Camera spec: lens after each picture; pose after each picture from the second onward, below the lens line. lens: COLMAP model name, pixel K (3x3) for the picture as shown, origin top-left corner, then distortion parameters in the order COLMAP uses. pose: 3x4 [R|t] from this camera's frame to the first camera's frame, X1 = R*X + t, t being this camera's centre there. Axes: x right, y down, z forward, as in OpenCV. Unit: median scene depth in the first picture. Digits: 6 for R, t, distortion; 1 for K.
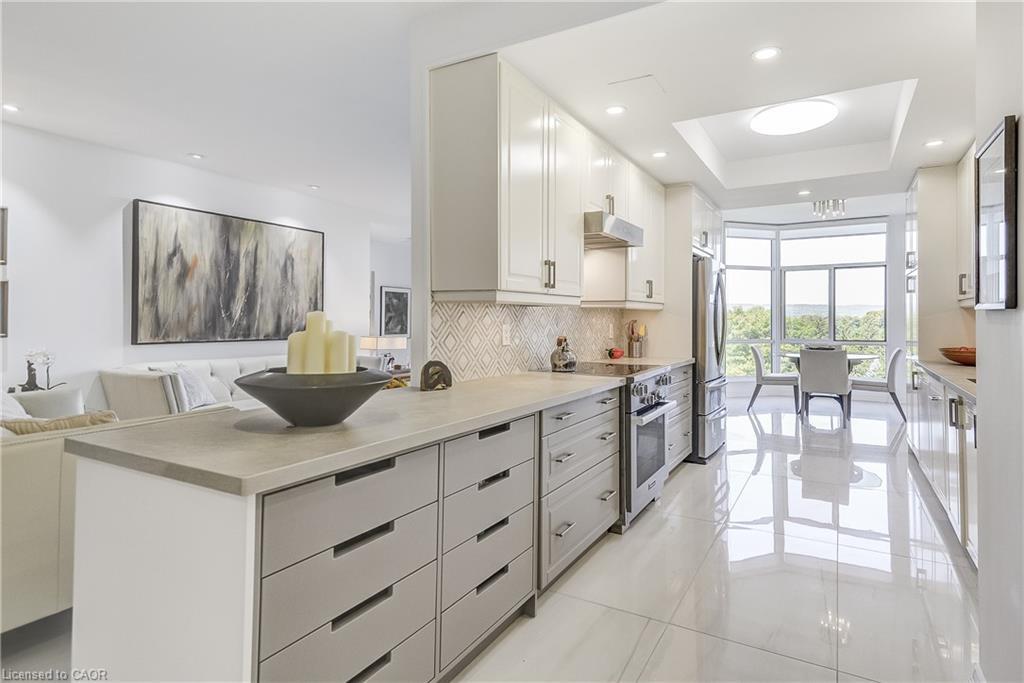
lens RADIAL K [[520.5, 0, 534.7], [0, 520.5, 318.0], [0, 0, 1]] dist [0.020820, -0.000423]
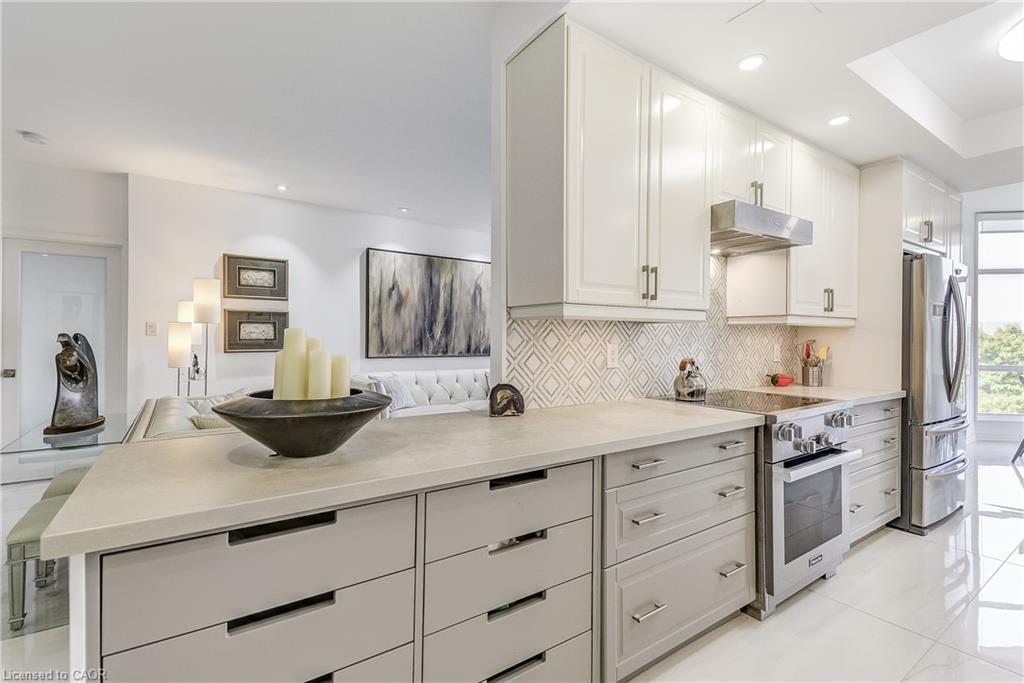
lens RADIAL K [[460.6, 0, 511.6], [0, 460.6, 341.0], [0, 0, 1]] dist [0.022487, -0.005949]
pose [[0.901388, 0.001102, -0.433012, 0.084617], [0.001286, 0.999986, 0.005221, 0.001764], [0.433011, -0.005263, 0.901373, 0.148090]]
